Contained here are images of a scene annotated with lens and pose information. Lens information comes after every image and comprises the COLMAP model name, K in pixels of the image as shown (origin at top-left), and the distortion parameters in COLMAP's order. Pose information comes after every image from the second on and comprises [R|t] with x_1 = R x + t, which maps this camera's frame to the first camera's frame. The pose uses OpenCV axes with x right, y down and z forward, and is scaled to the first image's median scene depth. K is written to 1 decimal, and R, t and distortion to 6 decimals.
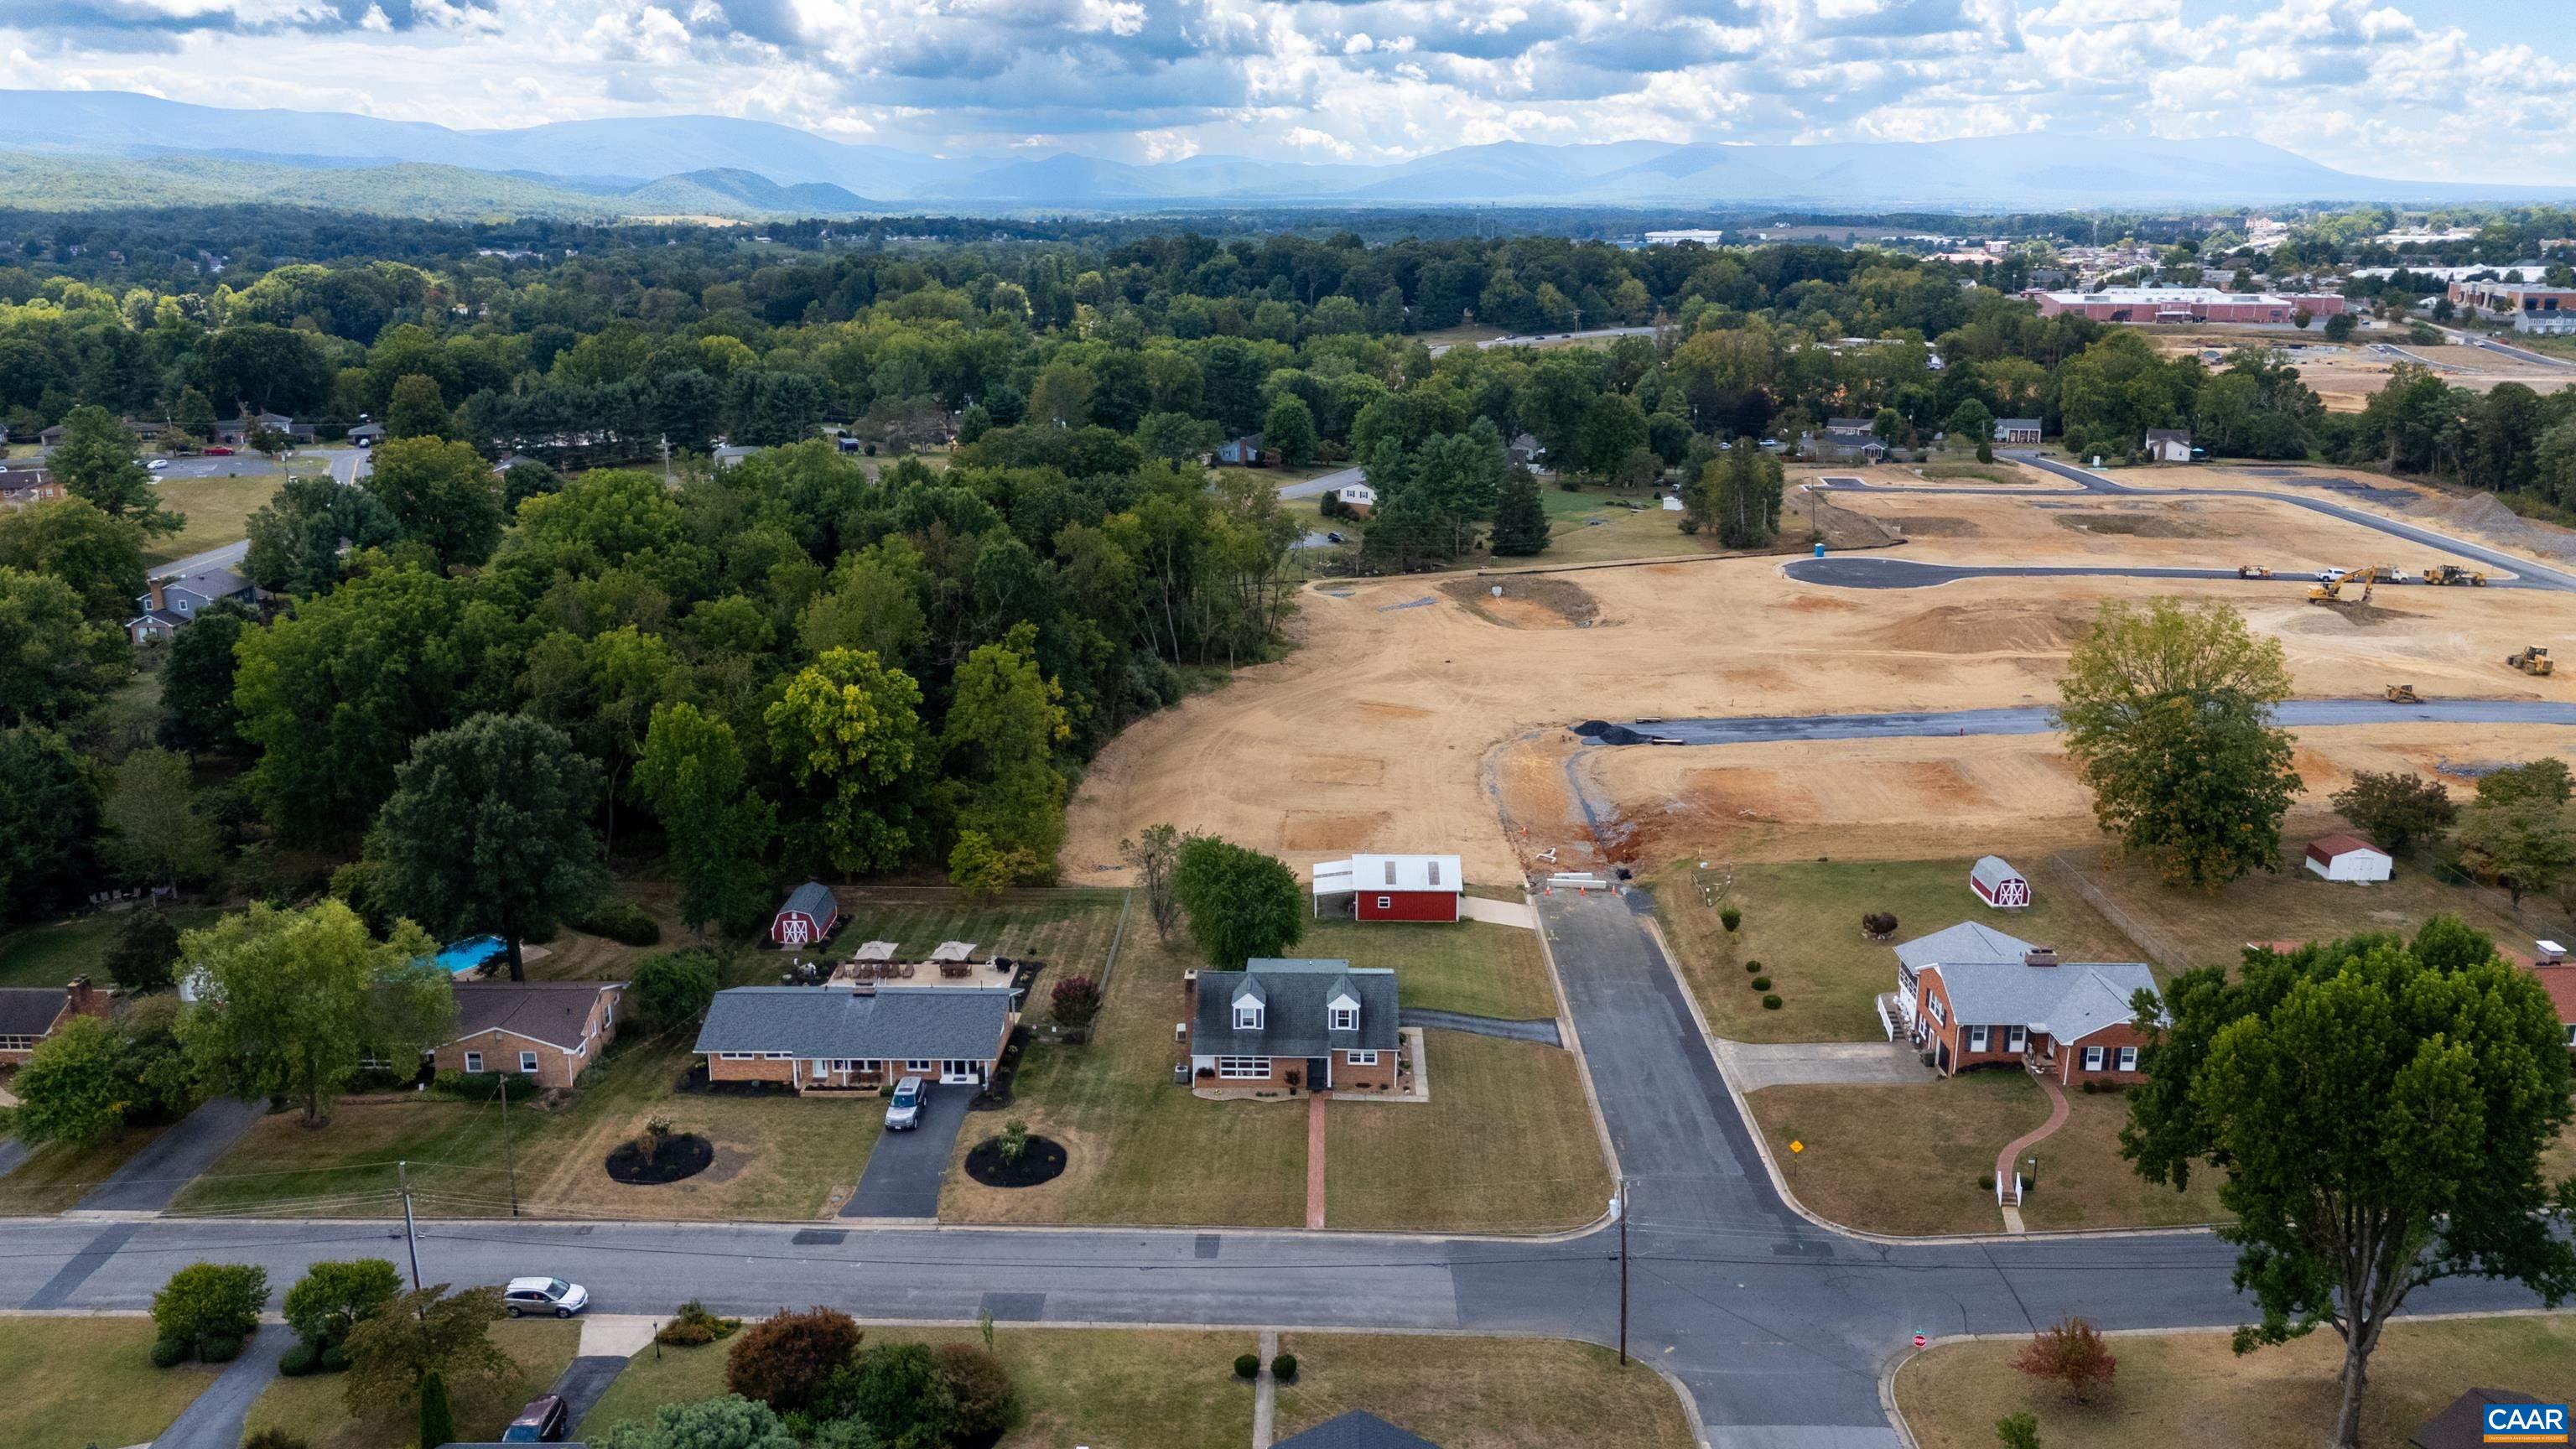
lens RADIAL K [[1891.1, 0, 1293.0], [0, 1891.1, 731.0], [0, 0, 1]] dist [0.092152, -0.108354]
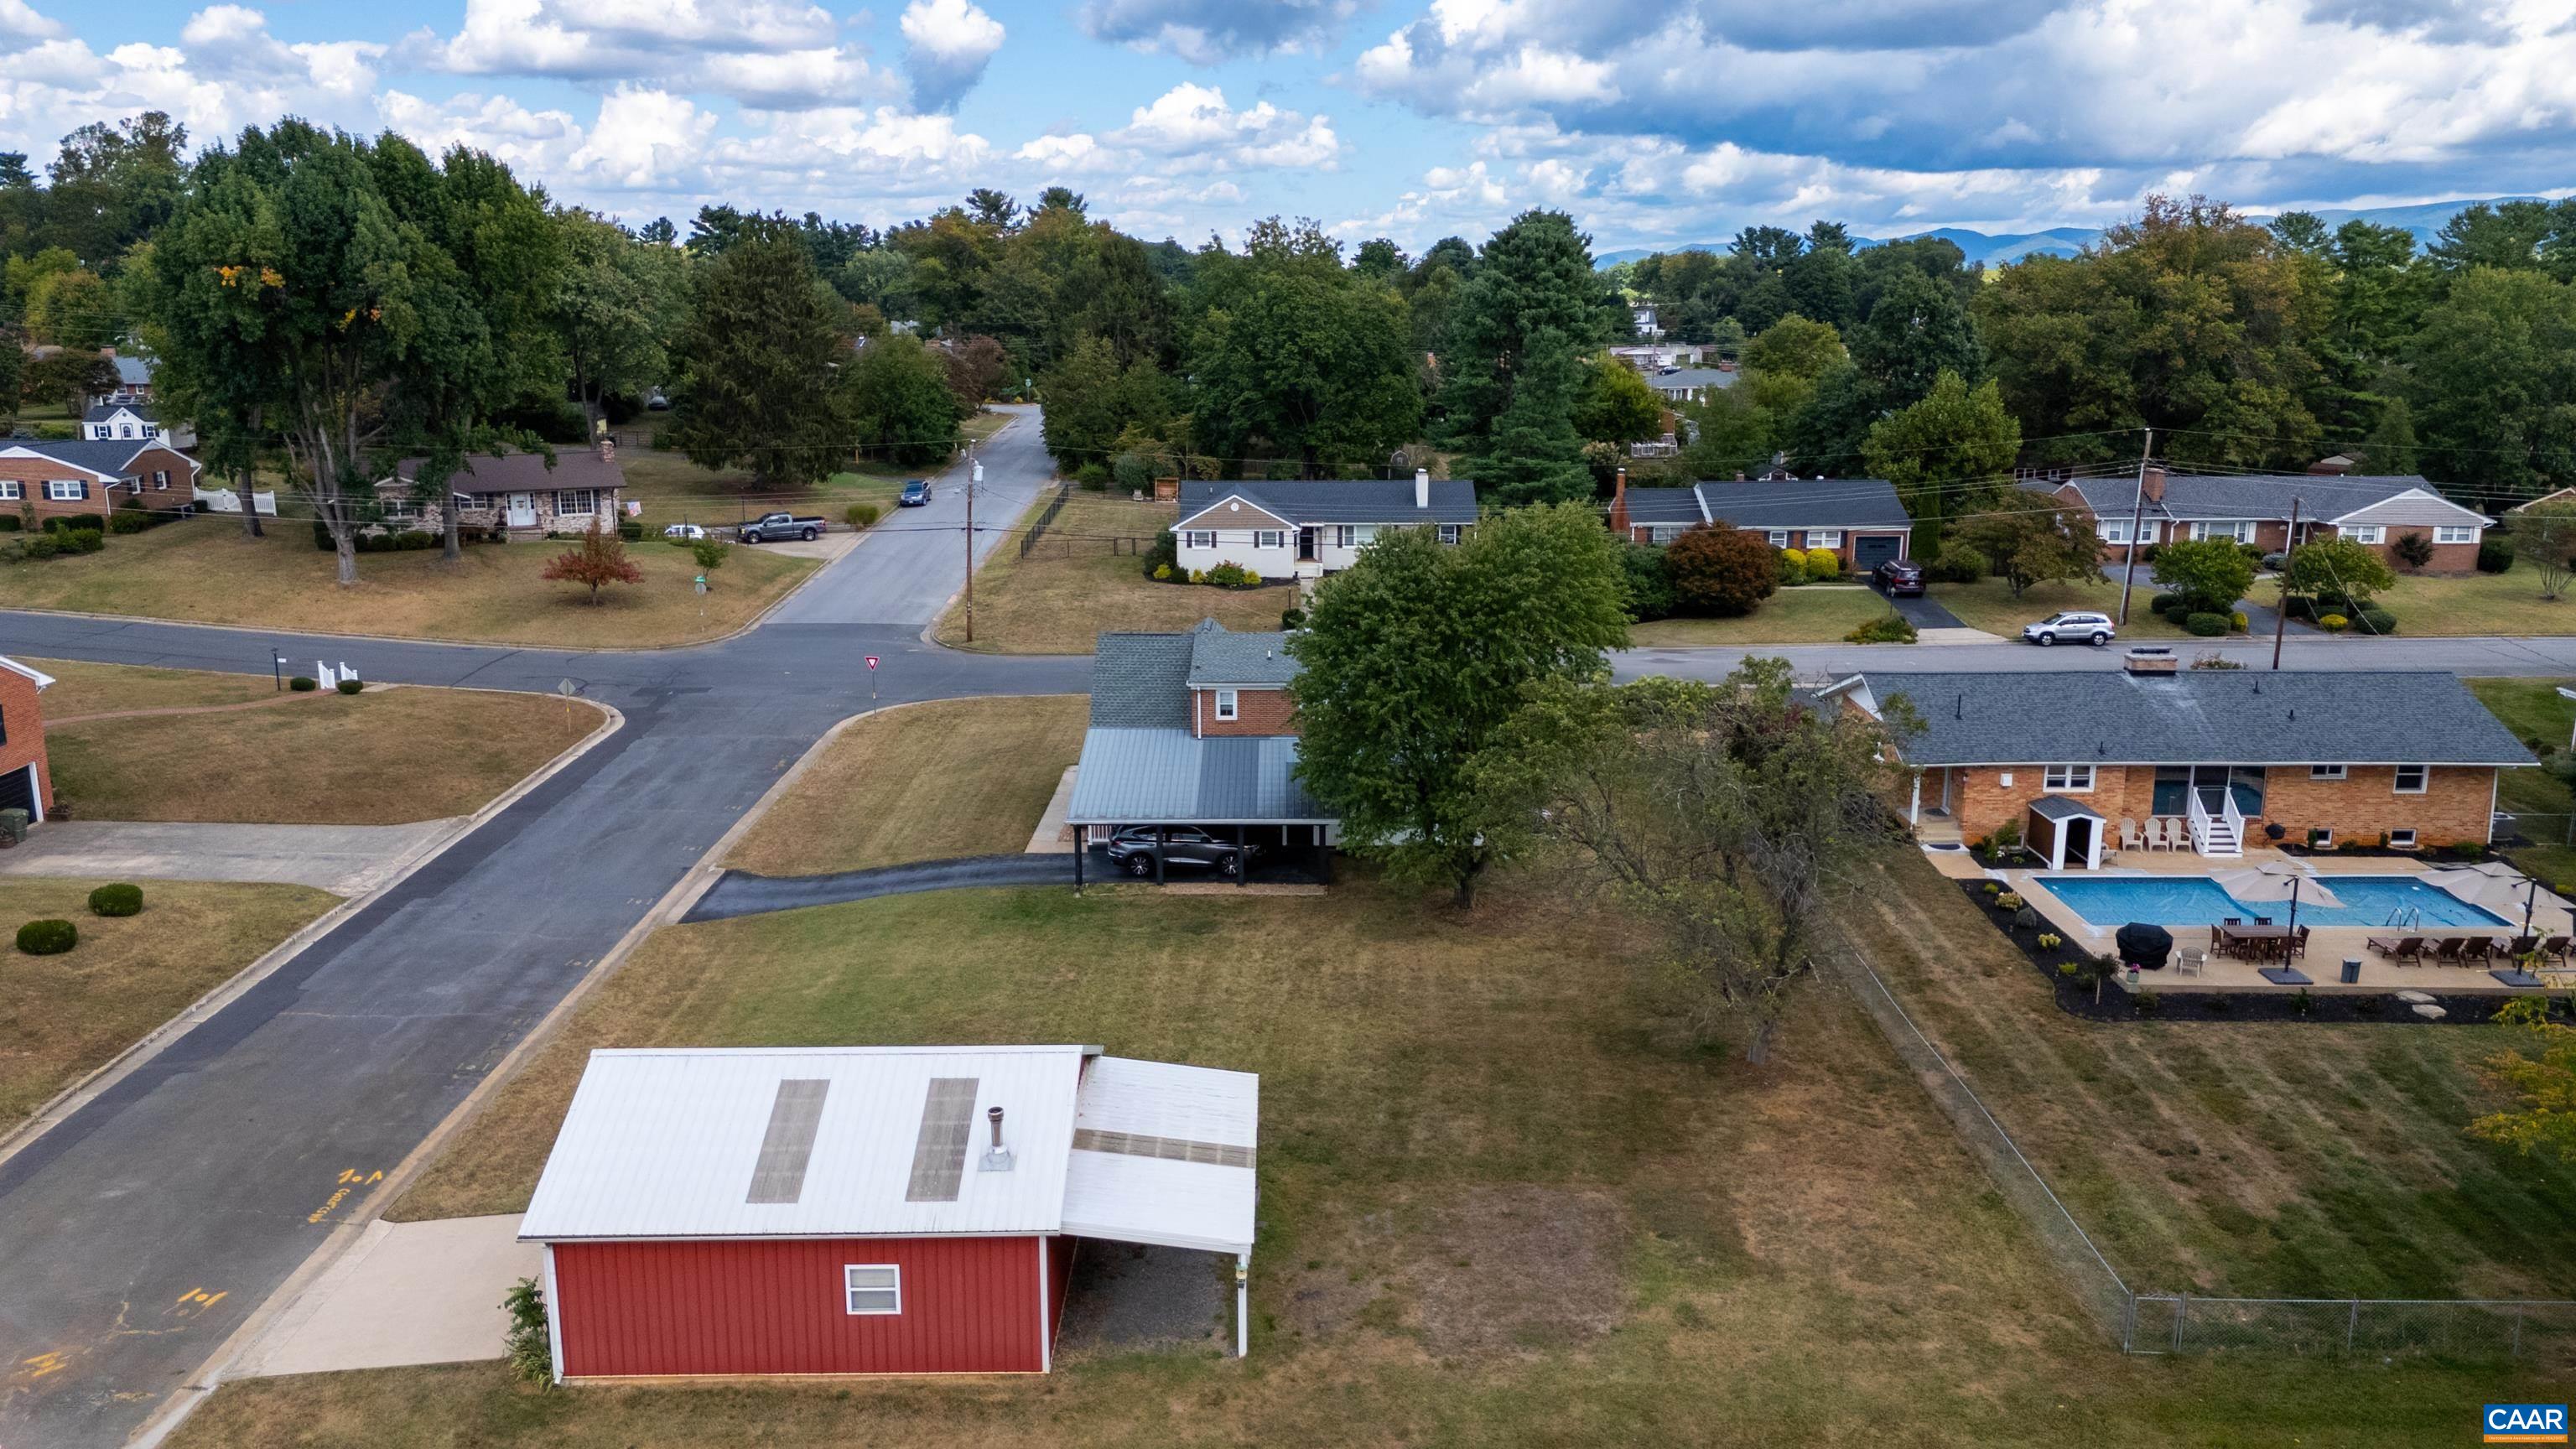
lens RADIAL K [[1891.1, 0, 1293.0], [0, 1891.1, 731.0], [0, 0, 1]] dist [0.092152, -0.108354]
pose [[-0.999729, 0.003301, -0.023029, 0.013988], [-0.008091, 0.878746, 0.477220, -0.095131], [0.021813, 0.477277, -0.878482, 1.494588]]
